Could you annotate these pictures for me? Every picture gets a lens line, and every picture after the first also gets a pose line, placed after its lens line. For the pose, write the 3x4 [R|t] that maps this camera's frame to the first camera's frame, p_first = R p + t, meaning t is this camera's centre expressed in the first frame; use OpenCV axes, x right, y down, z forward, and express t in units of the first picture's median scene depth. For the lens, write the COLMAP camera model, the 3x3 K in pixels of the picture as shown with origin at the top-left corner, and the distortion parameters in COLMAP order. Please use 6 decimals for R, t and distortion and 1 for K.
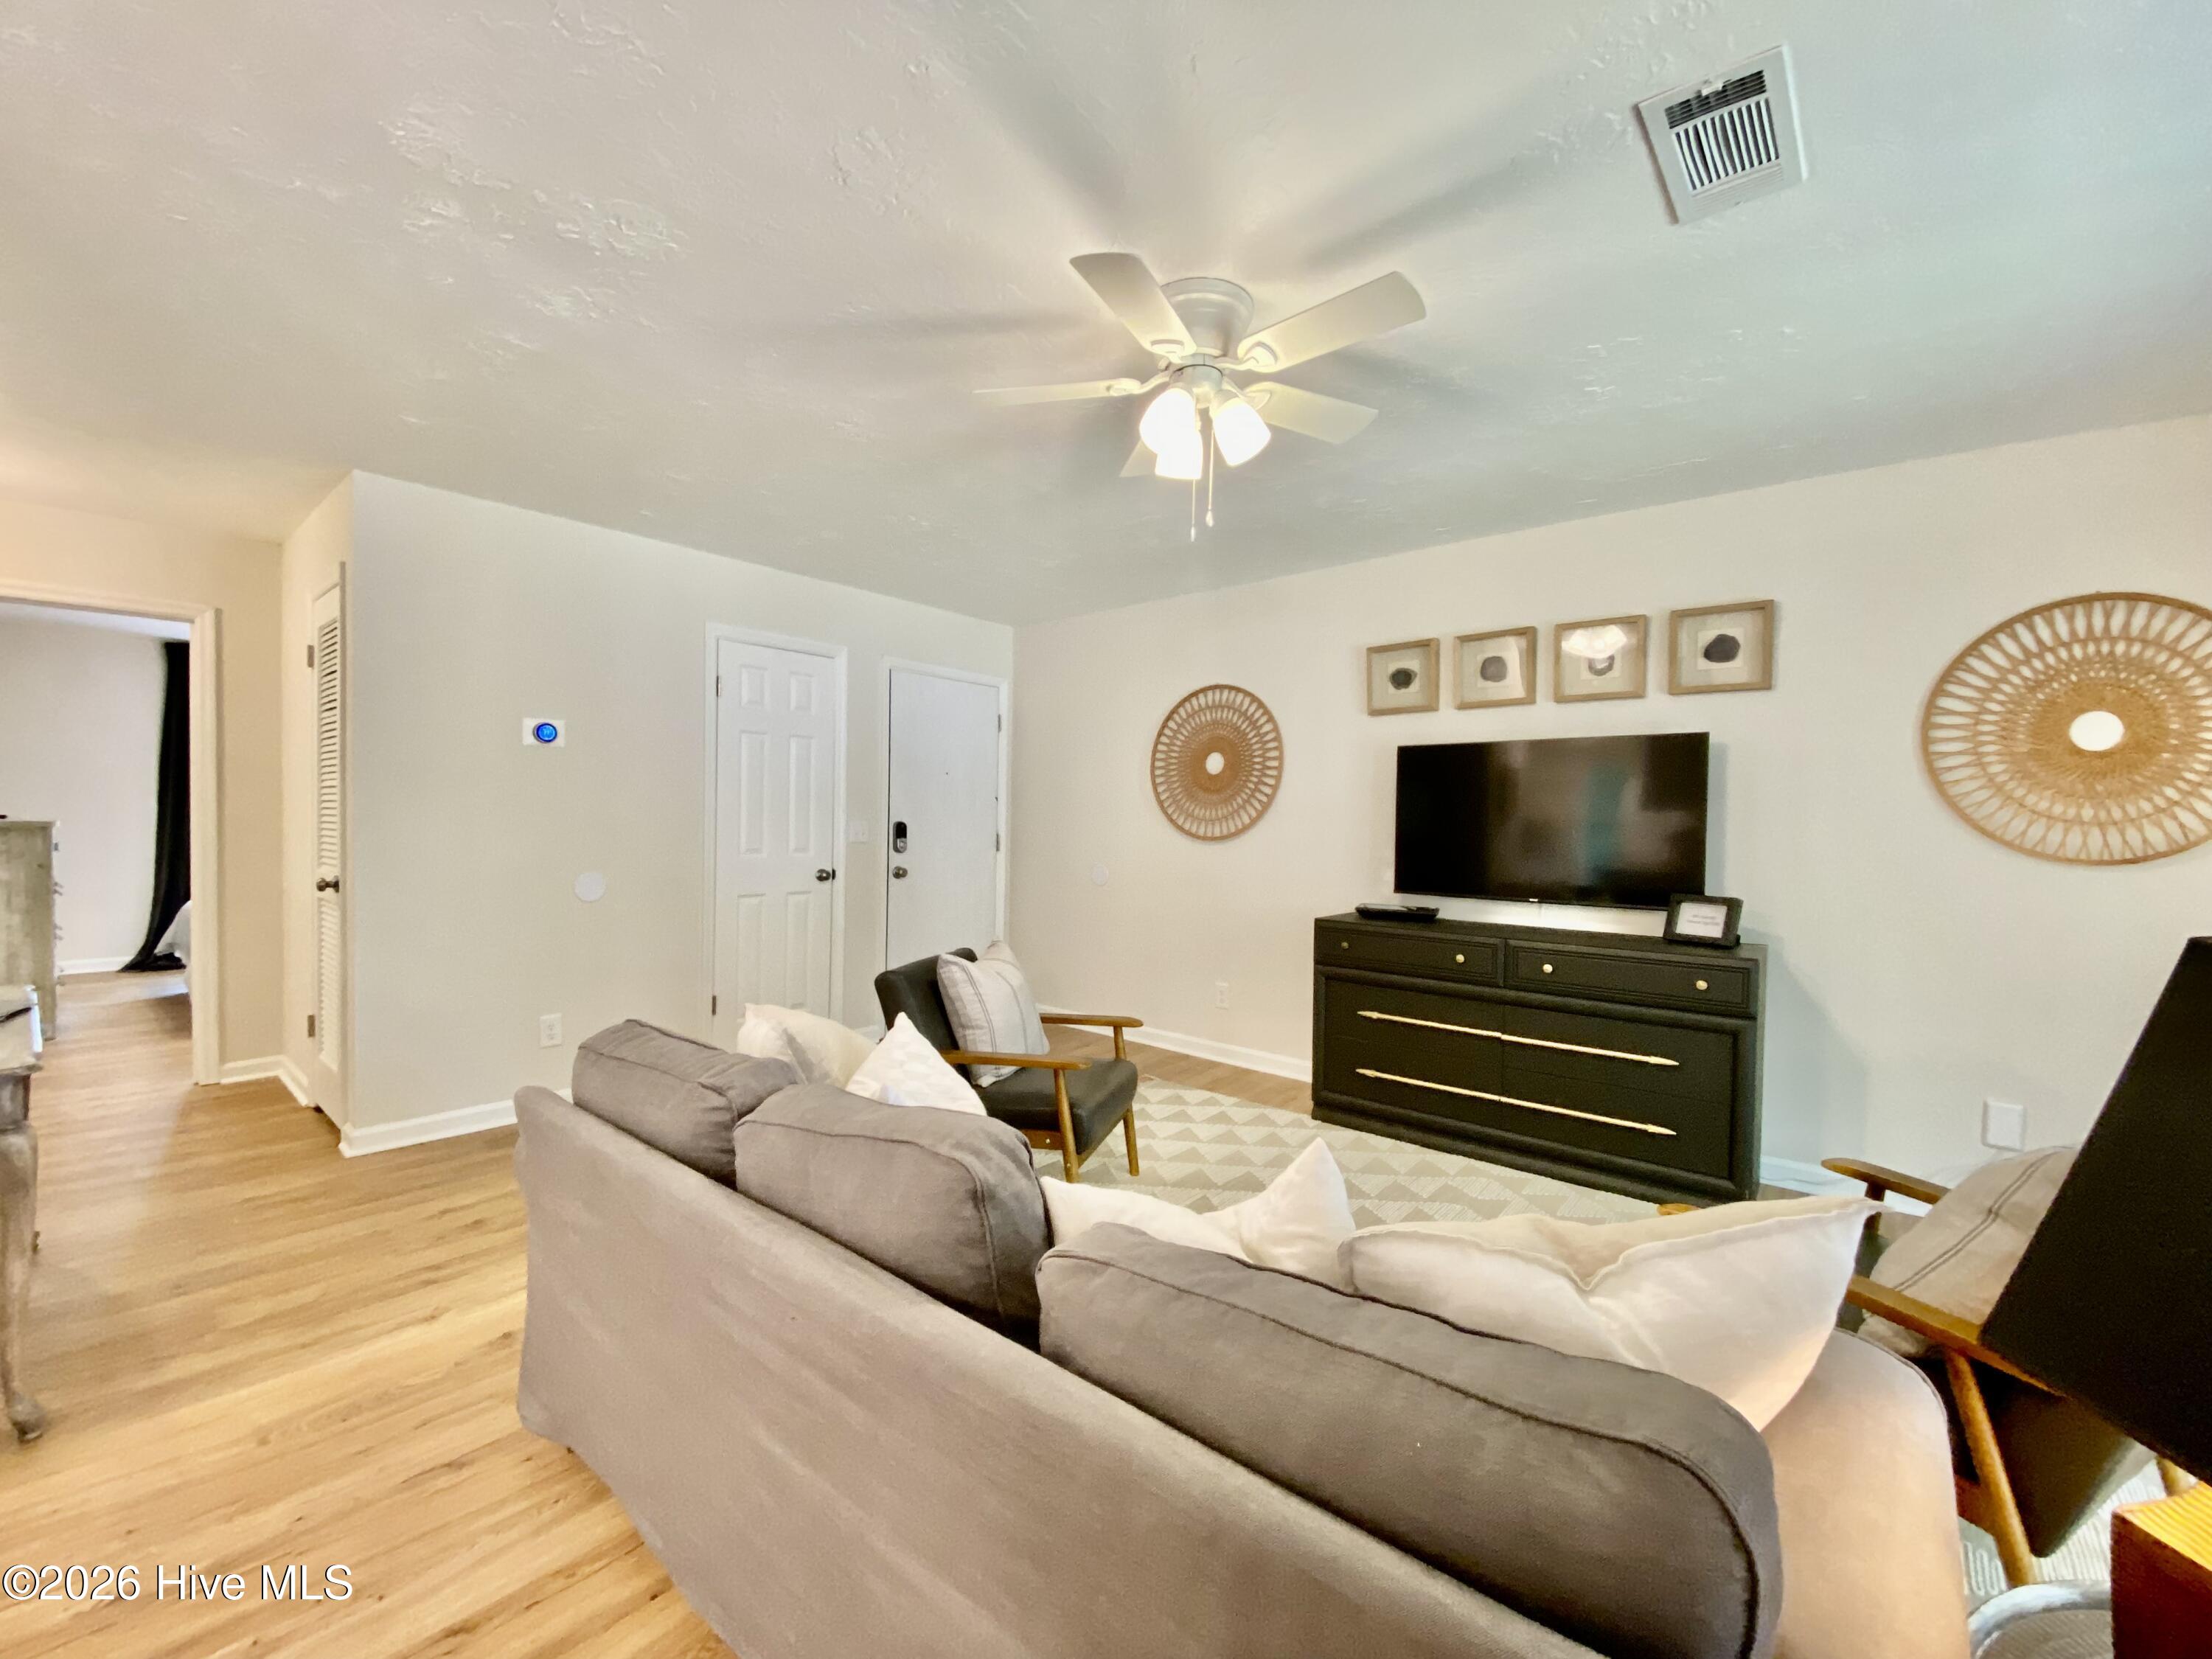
lens RADIAL K [[892.2, 0, 1098.4], [0, 892.2, 836.0], [0, 0, 1]] dist [0.011939, -0.016215]
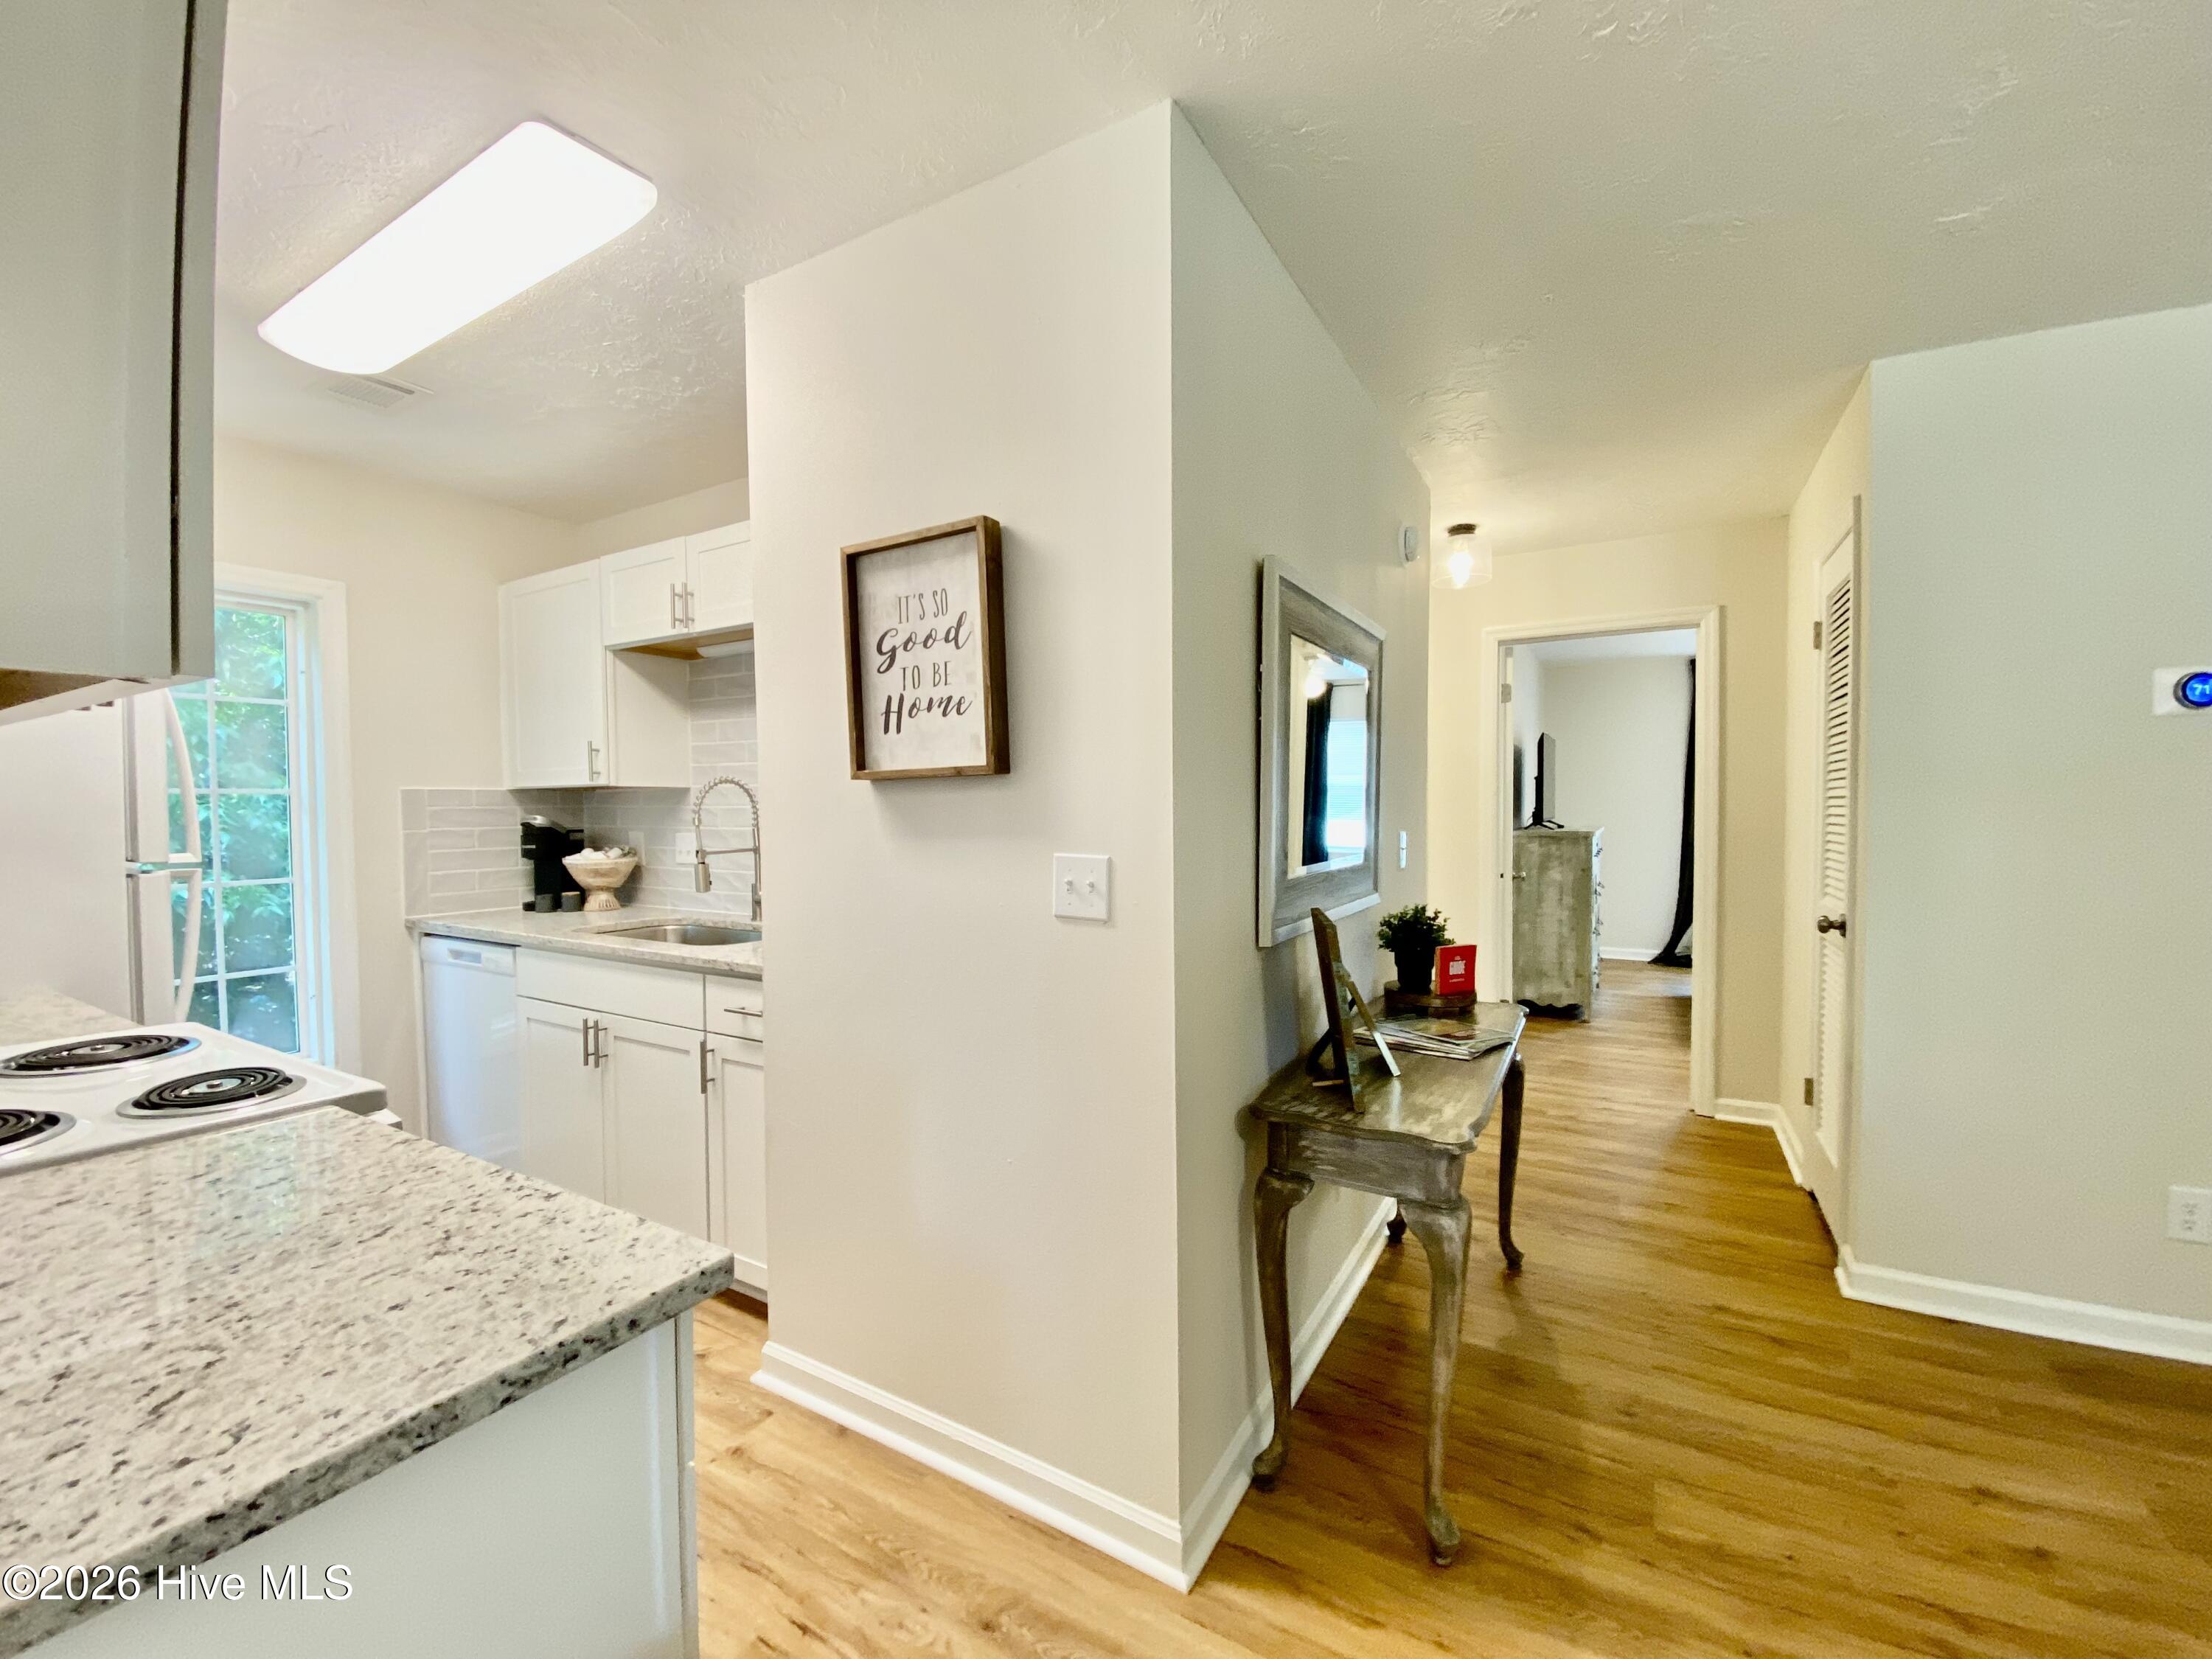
lens RADIAL K [[897.3, 0, 1110.6], [0, 897.3, 835.8], [0, 0, 1]] dist [0.027522, -0.024354]
pose [[0.173450, 0.015101, -0.984727, -0.181121], [-0.011722, 0.999843, 0.013268, -0.023048], [0.984773, 0.009241, 0.173600, 0.222331]]
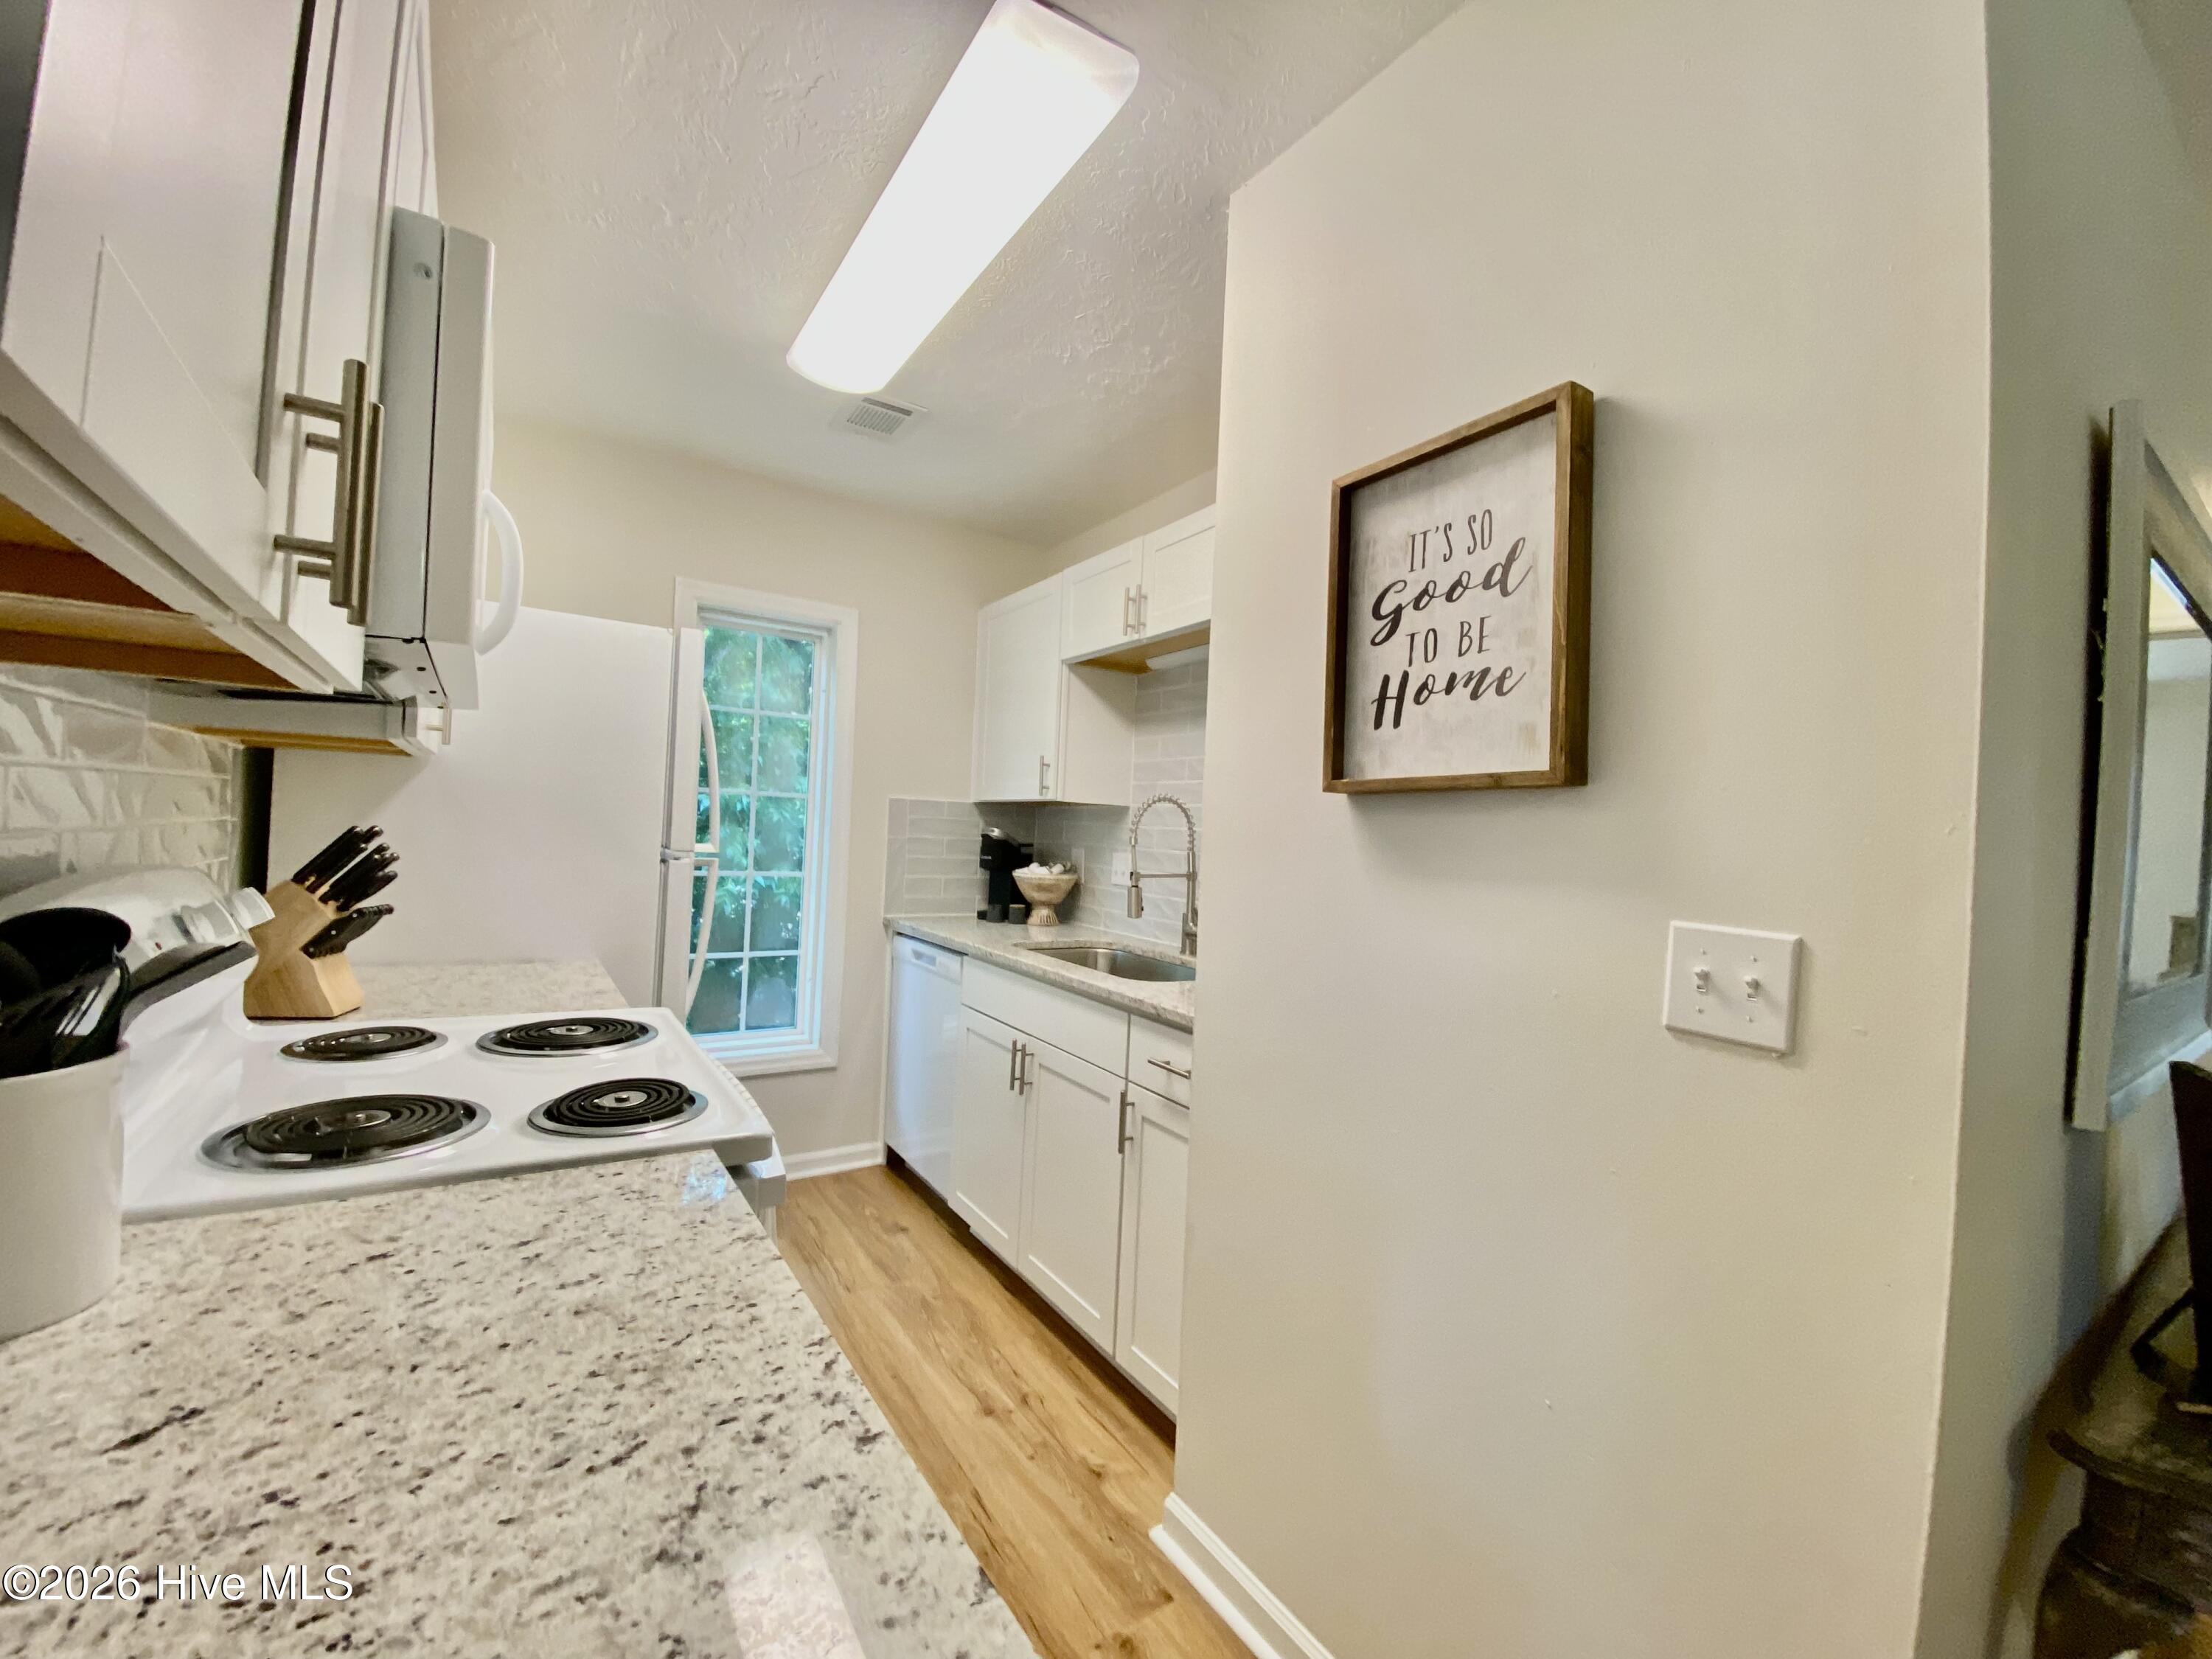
lens RADIAL K [[892.2, 0, 1098.4], [0, 892.2, 836.0], [0, 0, 1]] dist [0.011939, -0.016215]
pose [[-0.291281, -0.025947, -0.956286, -0.319187], [-0.071611, 0.997419, -0.005251, -0.019087], [0.953954, 0.066952, -0.292387, 0.187172]]
